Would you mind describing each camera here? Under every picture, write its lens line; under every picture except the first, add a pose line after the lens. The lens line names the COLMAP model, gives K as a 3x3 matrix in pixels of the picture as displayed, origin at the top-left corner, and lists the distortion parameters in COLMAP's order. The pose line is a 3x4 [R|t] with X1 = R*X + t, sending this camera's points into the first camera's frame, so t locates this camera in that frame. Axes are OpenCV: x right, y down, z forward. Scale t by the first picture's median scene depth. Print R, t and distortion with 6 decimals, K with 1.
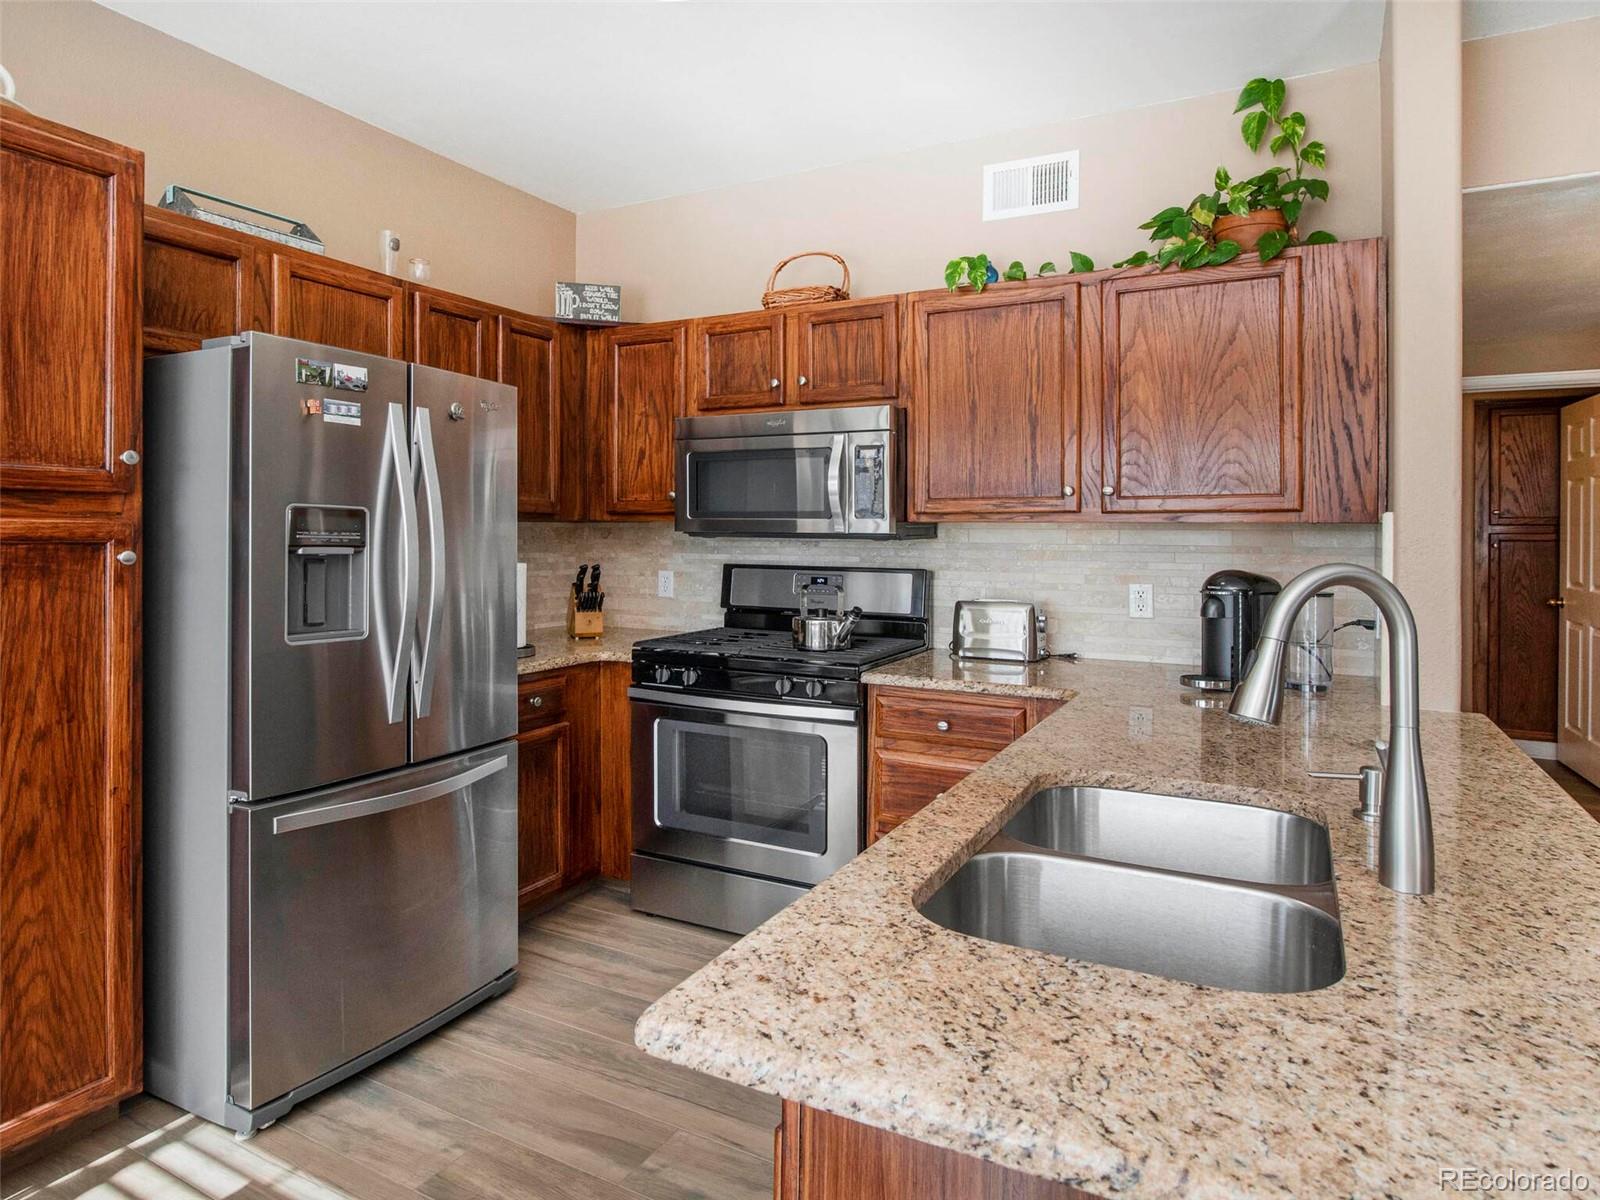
lens RADIAL K [[908.3, 0, 907.9], [0, 908.3, 537.3], [0, 0, 1]] dist [-0.015041, -0.005133]
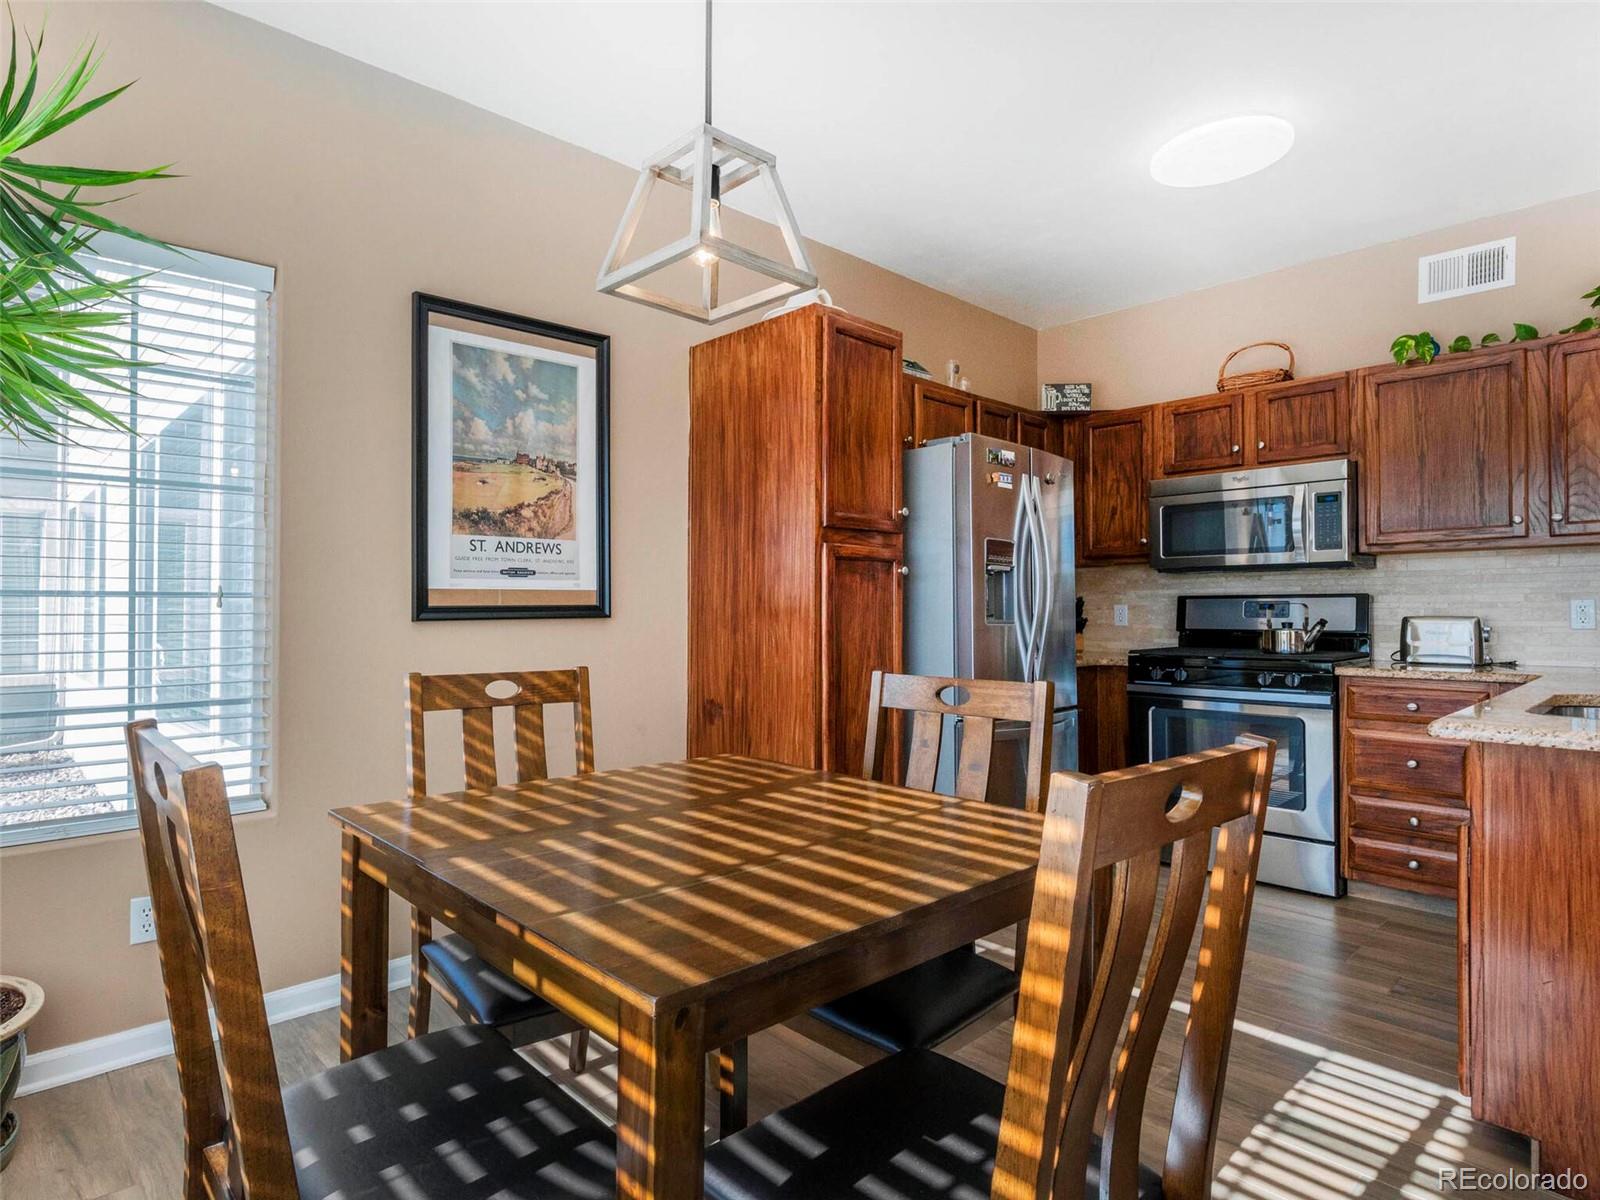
lens RADIAL K [[908.3, 0, 860.7], [0, 908.3, 599.0], [0, 0, 1]] dist [-0.015041, -0.005133]
pose [[0.939347, -0.013304, -0.342710, -0.227990], [0.006830, 0.999775, -0.020091, 0.069904], [0.342901, 0.016532, 0.939226, -0.410333]]
